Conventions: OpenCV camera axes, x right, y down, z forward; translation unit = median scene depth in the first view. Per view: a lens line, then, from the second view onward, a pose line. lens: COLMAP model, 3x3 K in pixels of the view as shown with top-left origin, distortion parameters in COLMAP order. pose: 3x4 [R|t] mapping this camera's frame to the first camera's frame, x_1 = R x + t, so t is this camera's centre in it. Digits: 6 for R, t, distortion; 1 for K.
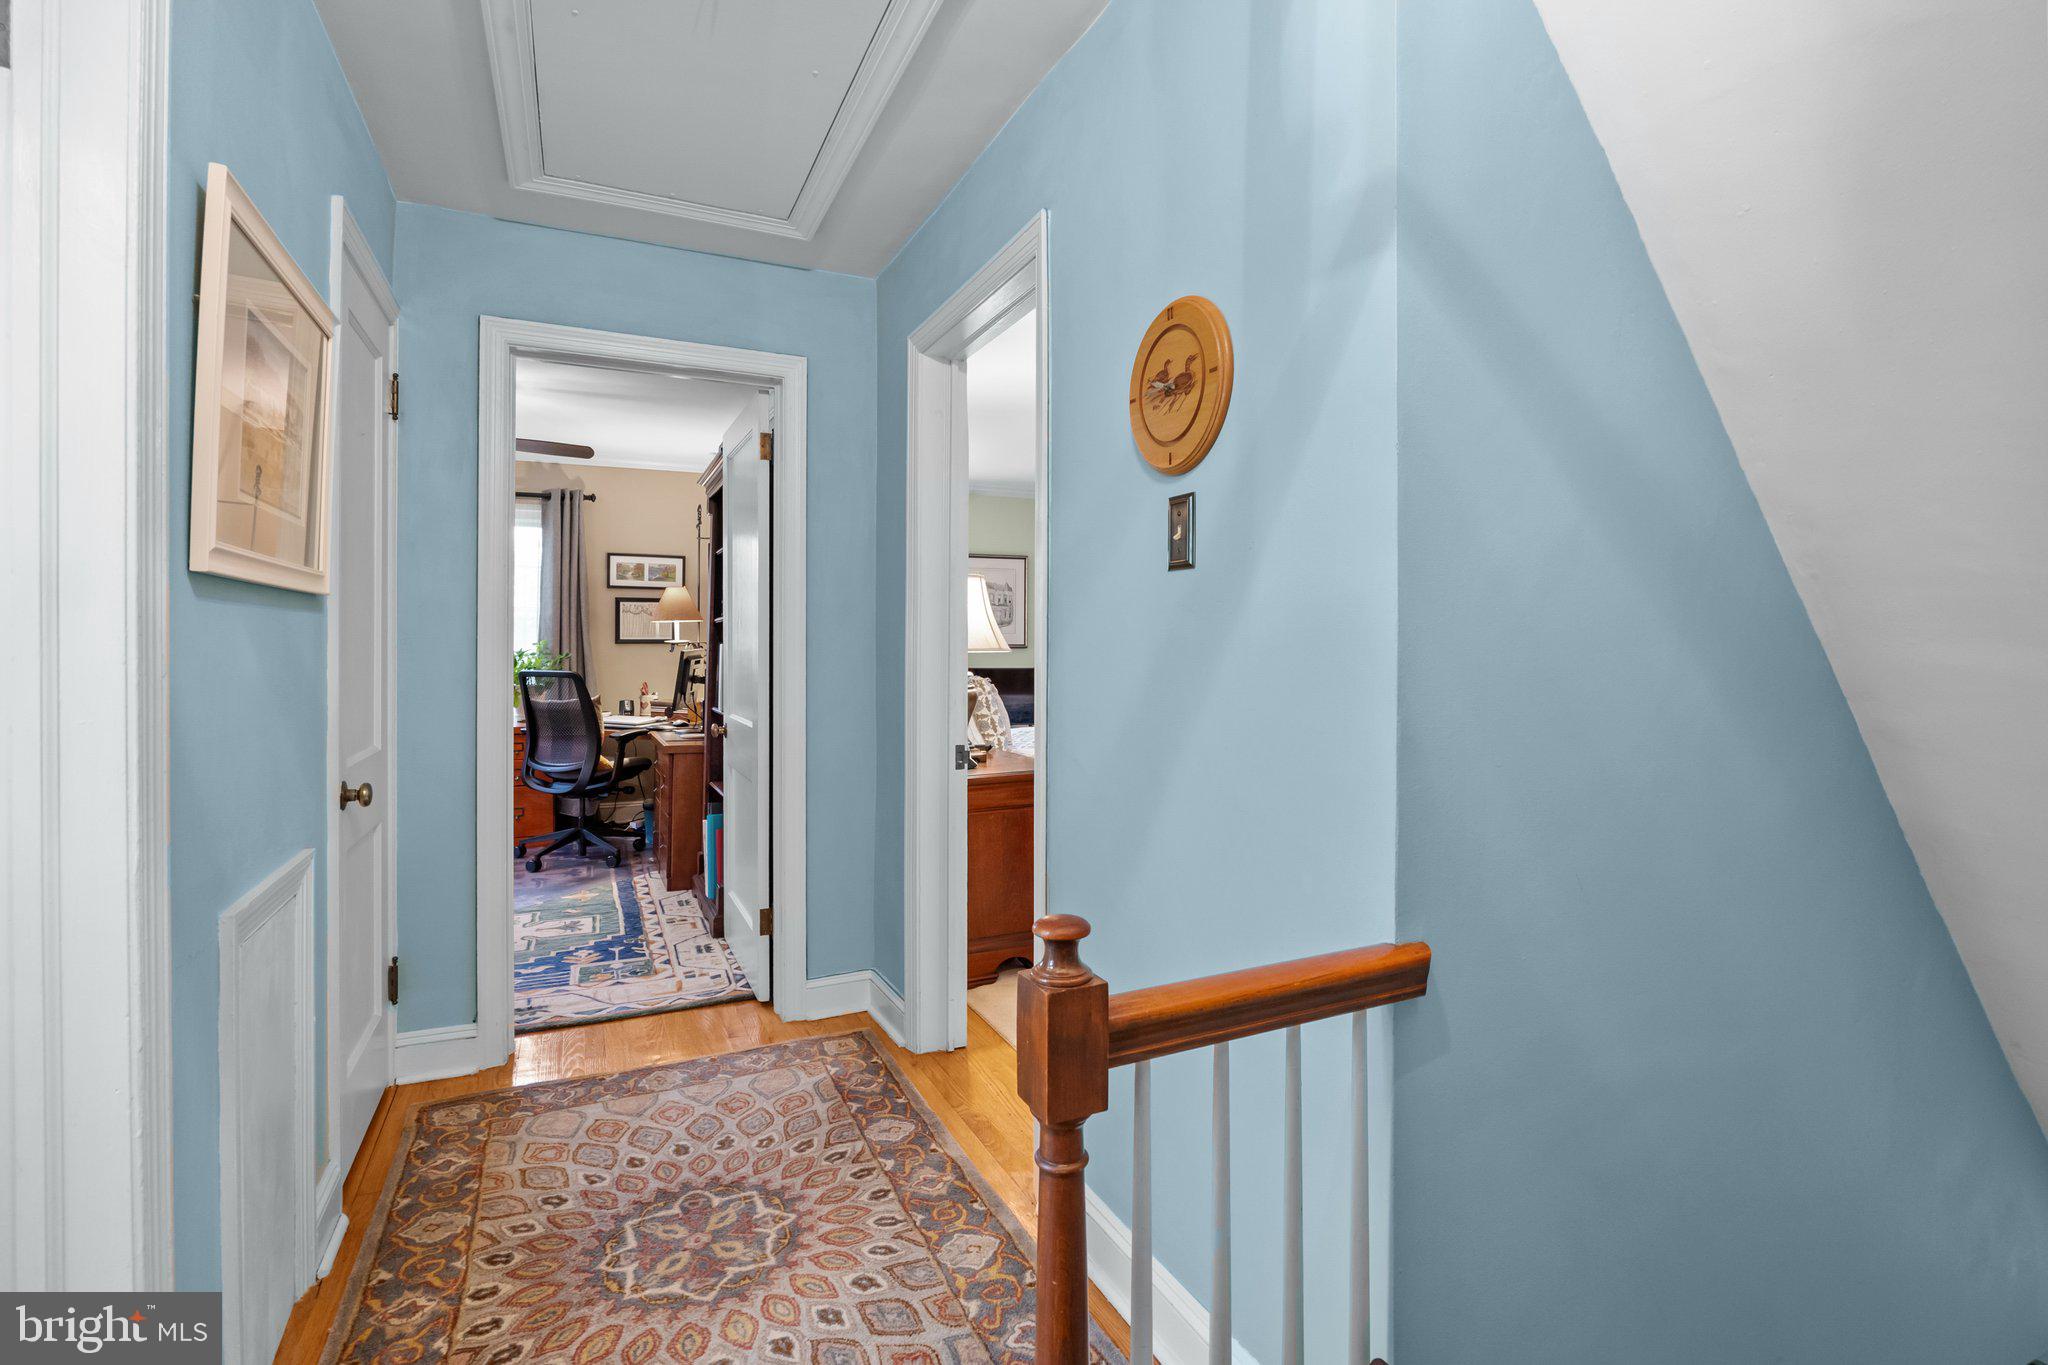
lens RADIAL K [[945.0, 0, 1023.3], [0, 945.0, 650.6], [0, 0, 1]] dist [-0.012034, 0.000651]
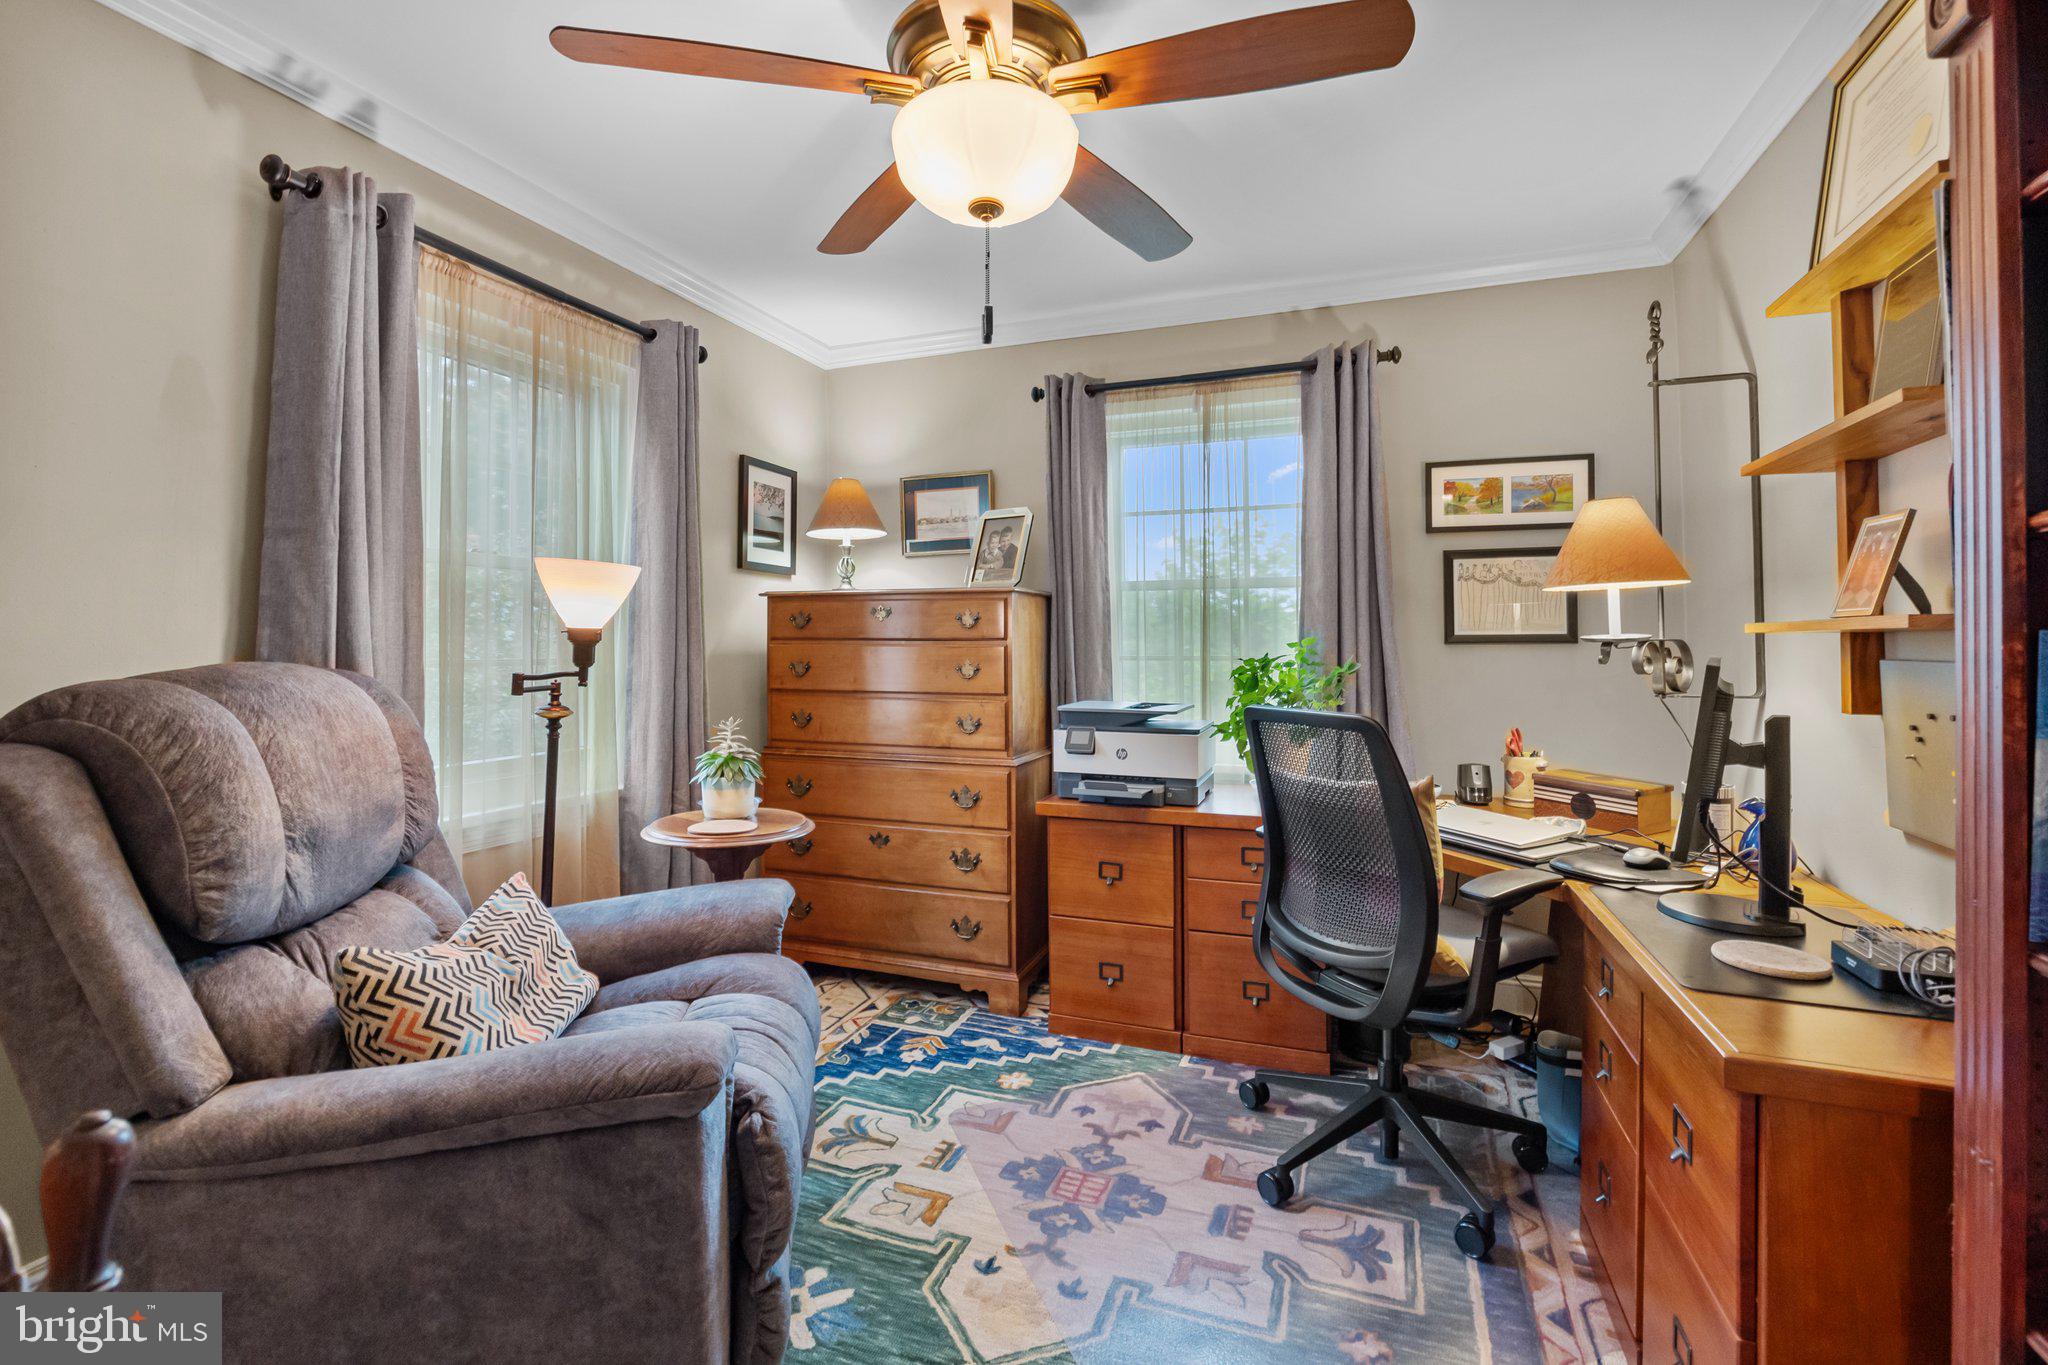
lens RADIAL K [[920.0, 0, 1030.1], [0, 920.0, 628.5], [0, 0, 1]] dist [-0.012653, 0.000672]
pose [[0.701587, -0.024109, -0.712175, -0.253477], [0.004055, 0.999546, -0.029842, -0.002193], [0.712572, 0.018049, 0.701367, 0.530902]]
